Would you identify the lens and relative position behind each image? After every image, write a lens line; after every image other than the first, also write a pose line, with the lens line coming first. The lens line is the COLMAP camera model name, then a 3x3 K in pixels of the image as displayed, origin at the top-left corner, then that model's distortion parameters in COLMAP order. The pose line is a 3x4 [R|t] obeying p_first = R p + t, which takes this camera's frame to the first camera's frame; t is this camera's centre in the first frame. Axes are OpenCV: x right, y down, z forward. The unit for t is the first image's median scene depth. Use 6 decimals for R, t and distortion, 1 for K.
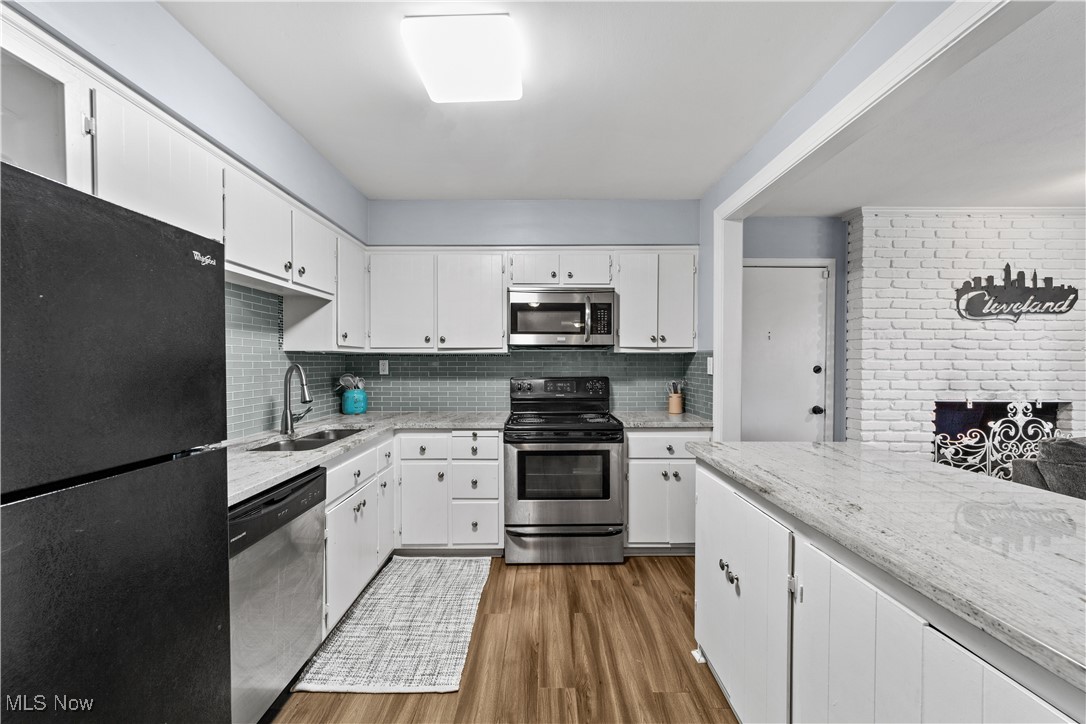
lens RADIAL K [[418.5, 0, 543.9], [0, 418.5, 366.1], [0, 0, 1]] dist [-0.019131, 0.008124]
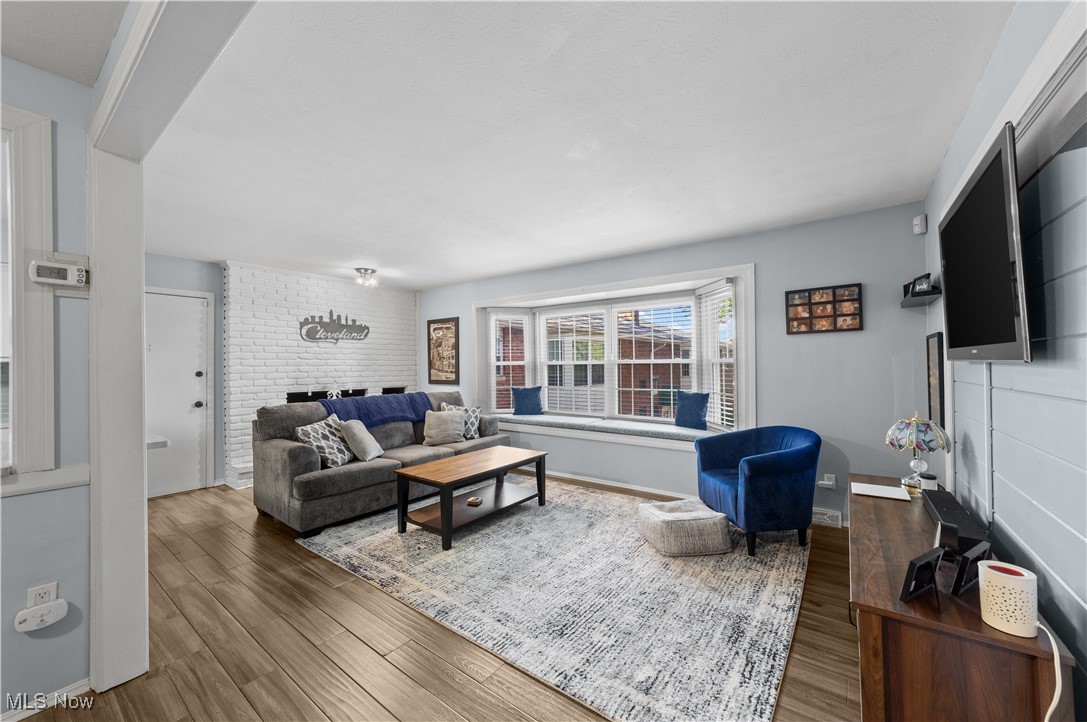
lens RADIAL K [[418.9, 0, 544.6], [0, 418.9, 361.7], [0, 0, 1]] dist [-0.019131, 0.008124]
pose [[0.604283, -0.000819, 0.796769, 0.283609], [0.018941, 0.999732, -0.013337, 0.007911], [-0.796545, 0.023151, 0.604136, -0.738844]]
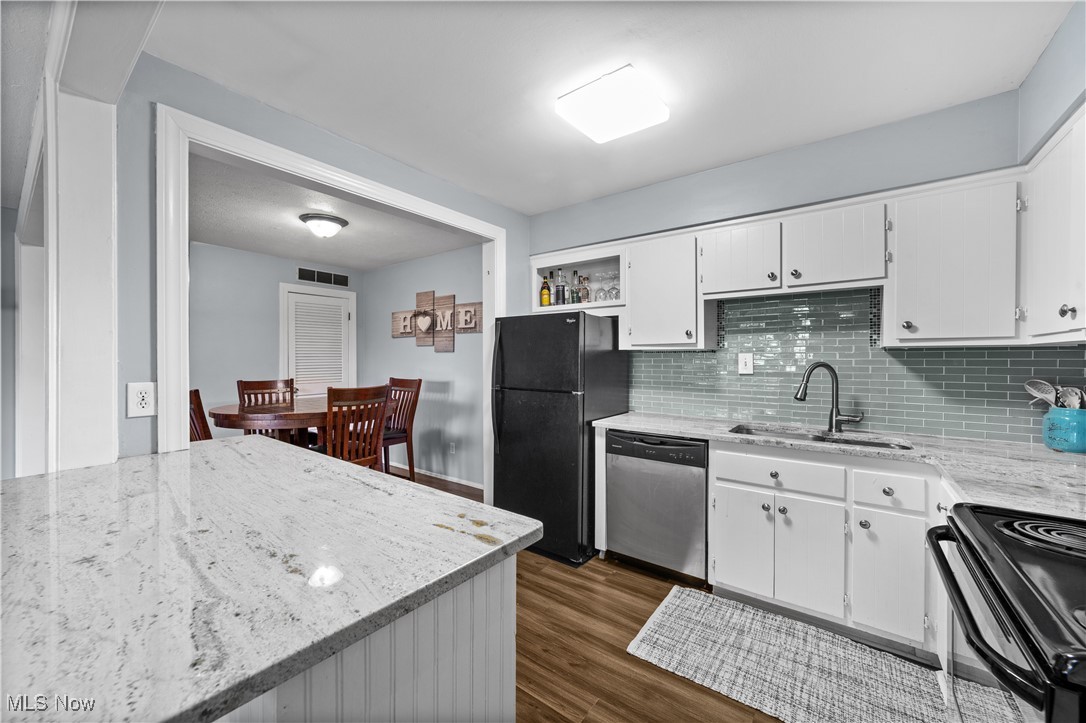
lens RADIAL K [[418.5, 0, 541.9], [0, 418.5, 360.9], [0, 0, 1]] dist [-0.019131, 0.008124]
pose [[-0.608301, 0.000656, -0.793706, 0.437740], [-0.009447, 0.999923, 0.008067, -0.006933], [0.793650, 0.012405, -0.608248, 0.774886]]
